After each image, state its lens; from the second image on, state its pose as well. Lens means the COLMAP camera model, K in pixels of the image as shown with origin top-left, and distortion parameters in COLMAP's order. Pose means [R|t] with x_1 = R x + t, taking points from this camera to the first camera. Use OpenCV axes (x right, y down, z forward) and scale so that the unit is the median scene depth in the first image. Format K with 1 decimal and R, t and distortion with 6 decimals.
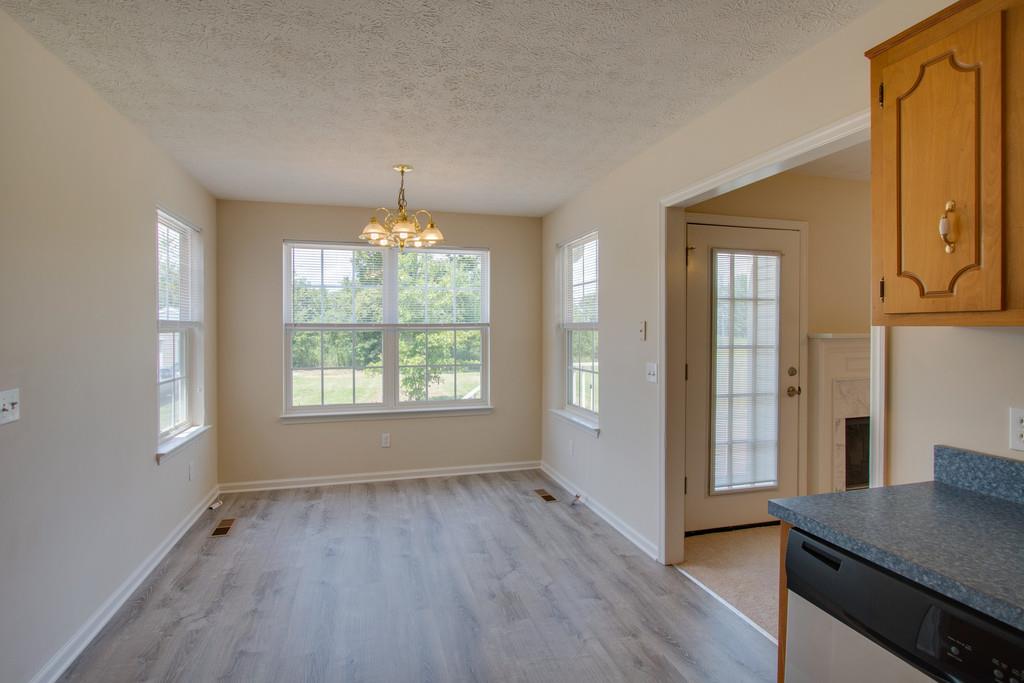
lens RADIAL K [[511.7, 0, 511.7], [0, 511.7, 333.4], [0, 0, 1]] dist [-0.012417, 0.000234]
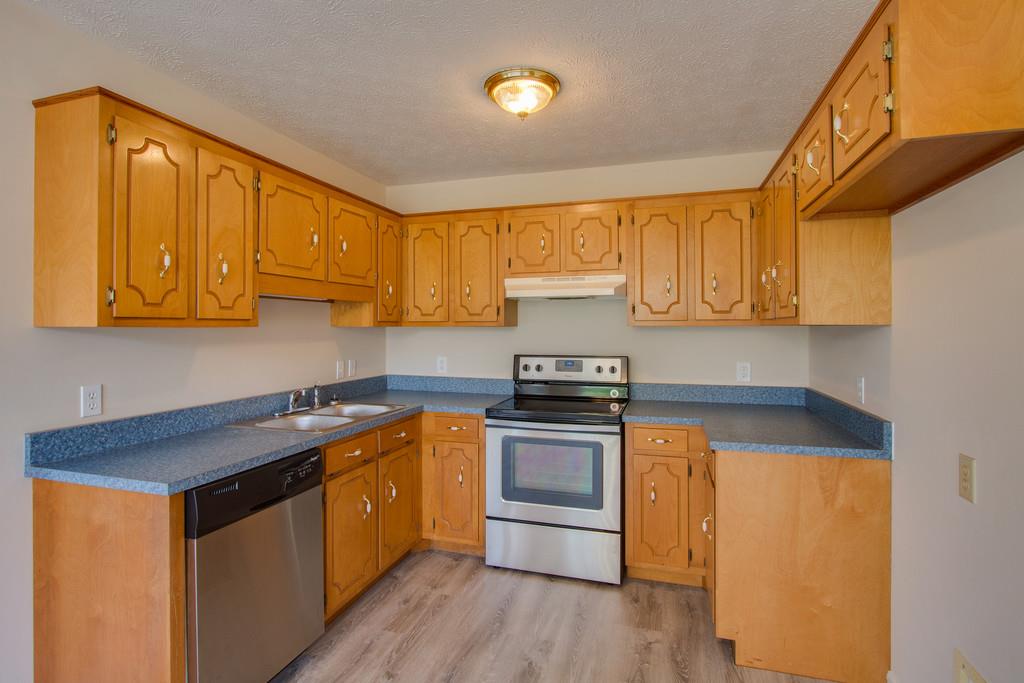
lens RADIAL K [[509.9, 0, 509.5], [0, 509.9, 324.3], [0, 0, 1]] dist [-0.013109, 0.000808]
pose [[-0.836944, 0.005546, 0.547260, -0.346041], [0.007038, 0.999975, 0.000630, -0.006995], [-0.547243, 0.004379, -0.836963, 0.725148]]
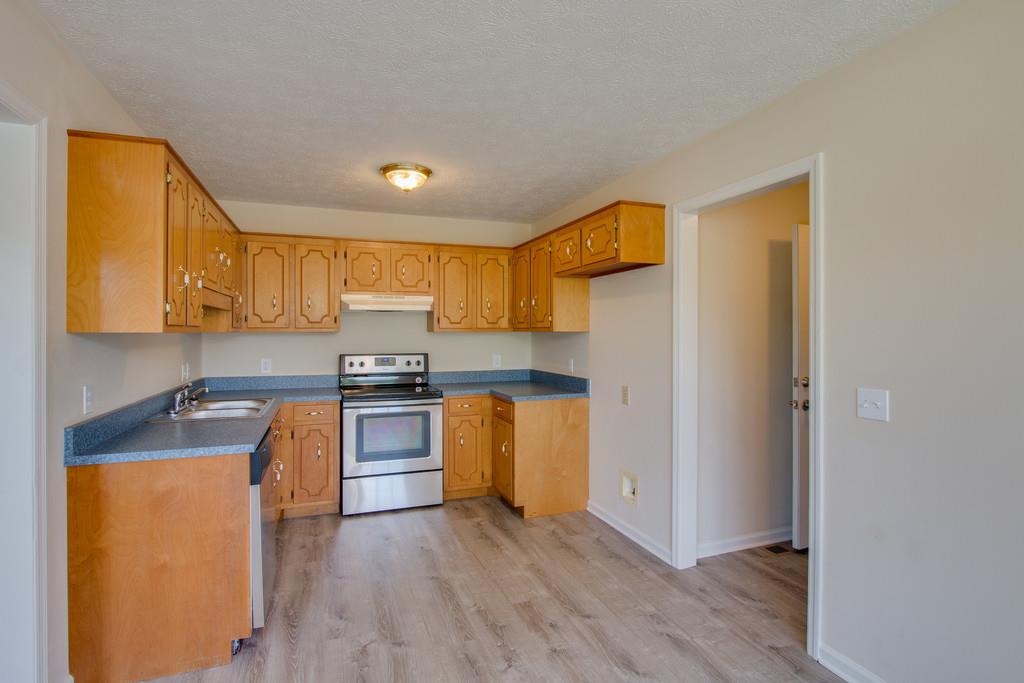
lens RADIAL K [[511.7, 0, 511.7], [0, 511.7, 333.4], [0, 0, 1]] dist [-0.012417, 0.000234]
pose [[-0.996523, 0.002418, -0.083284, -0.072088], [0.001466, 0.999933, 0.011491, -0.013933], [0.083306, 0.011329, -0.996460, 1.263829]]
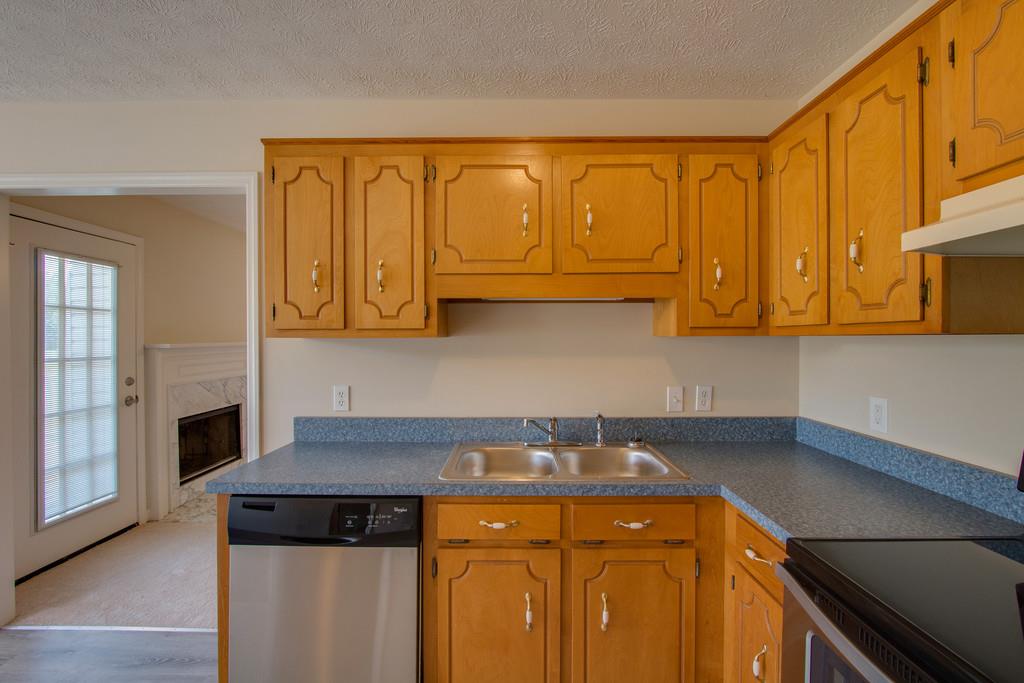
lens RADIAL K [[469.9, 0, 511.5], [0, 469.9, 342.0], [0, 0, 1]] dist [-0.012839, 0.000318]
pose [[0.278584, -0.006727, 0.960388, -0.166743], [0.010239, 0.999939, 0.004034, -0.000313], [-0.960357, 0.008710, 0.278636, -0.000698]]
